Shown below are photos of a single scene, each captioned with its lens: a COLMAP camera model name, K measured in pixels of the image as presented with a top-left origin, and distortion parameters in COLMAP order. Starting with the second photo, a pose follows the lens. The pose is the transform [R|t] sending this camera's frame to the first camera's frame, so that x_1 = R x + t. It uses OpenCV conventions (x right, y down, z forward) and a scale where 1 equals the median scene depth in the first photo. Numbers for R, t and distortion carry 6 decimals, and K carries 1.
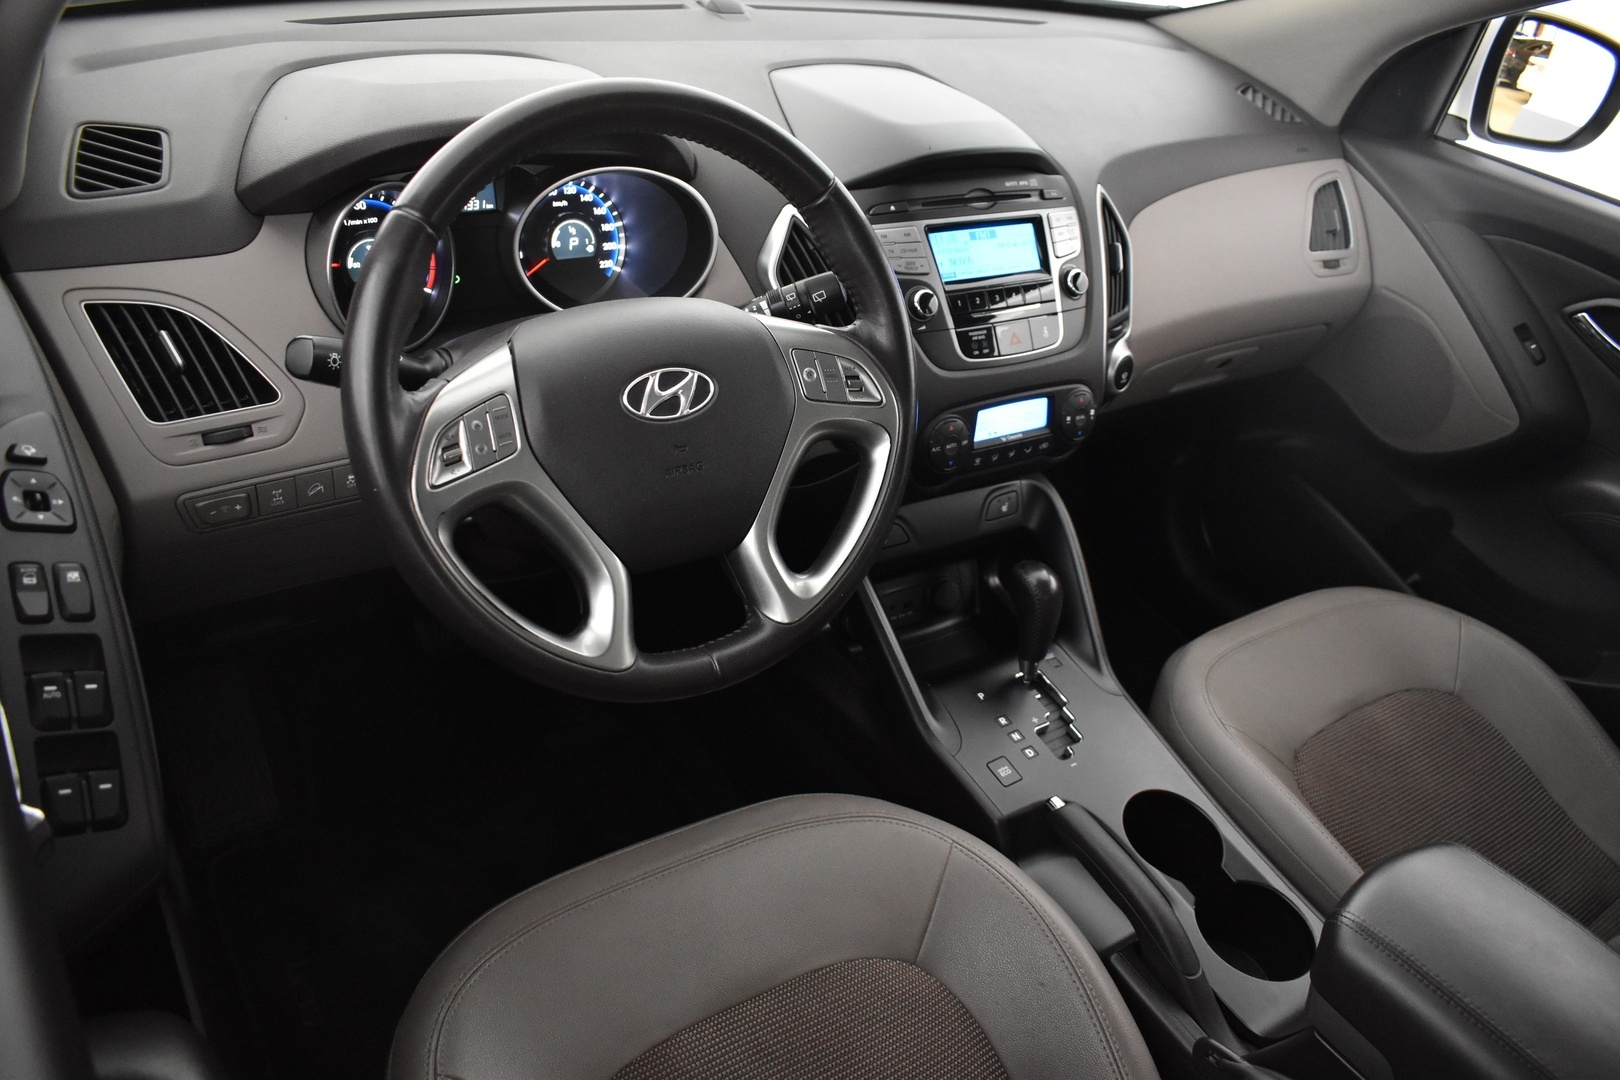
lens RADIAL K [[1301.9, 0, 810.0], [0, 1301.9, 540.0], [0, 0, 1]] dist [-0.000038, 0.000284]
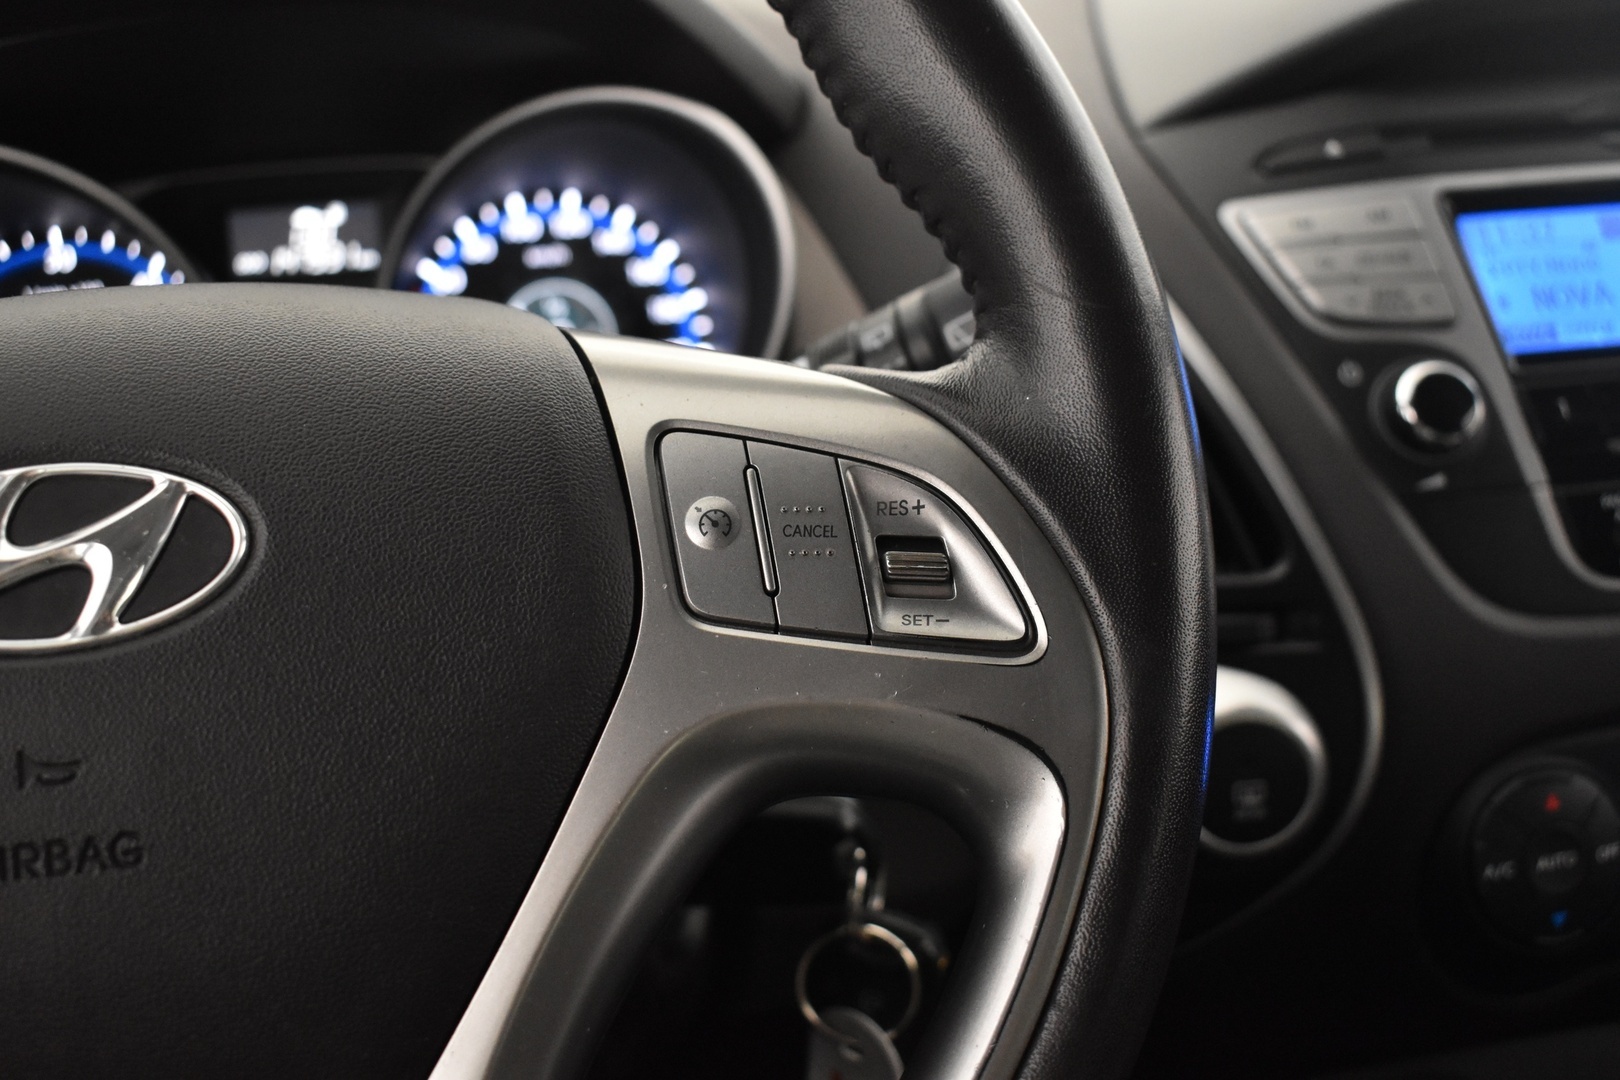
lens RADIAL K [[1537.3, 0, 810.0], [0, 1537.3, 540.0], [0, 0, 1]] dist [-0.076321, -0.003059]
pose [[0.868755, -0.038602, -0.493735, 0.137323], [-0.099850, 0.962832, -0.250969, -0.040580], [0.485072, 0.267330, 0.832610, 0.622508]]
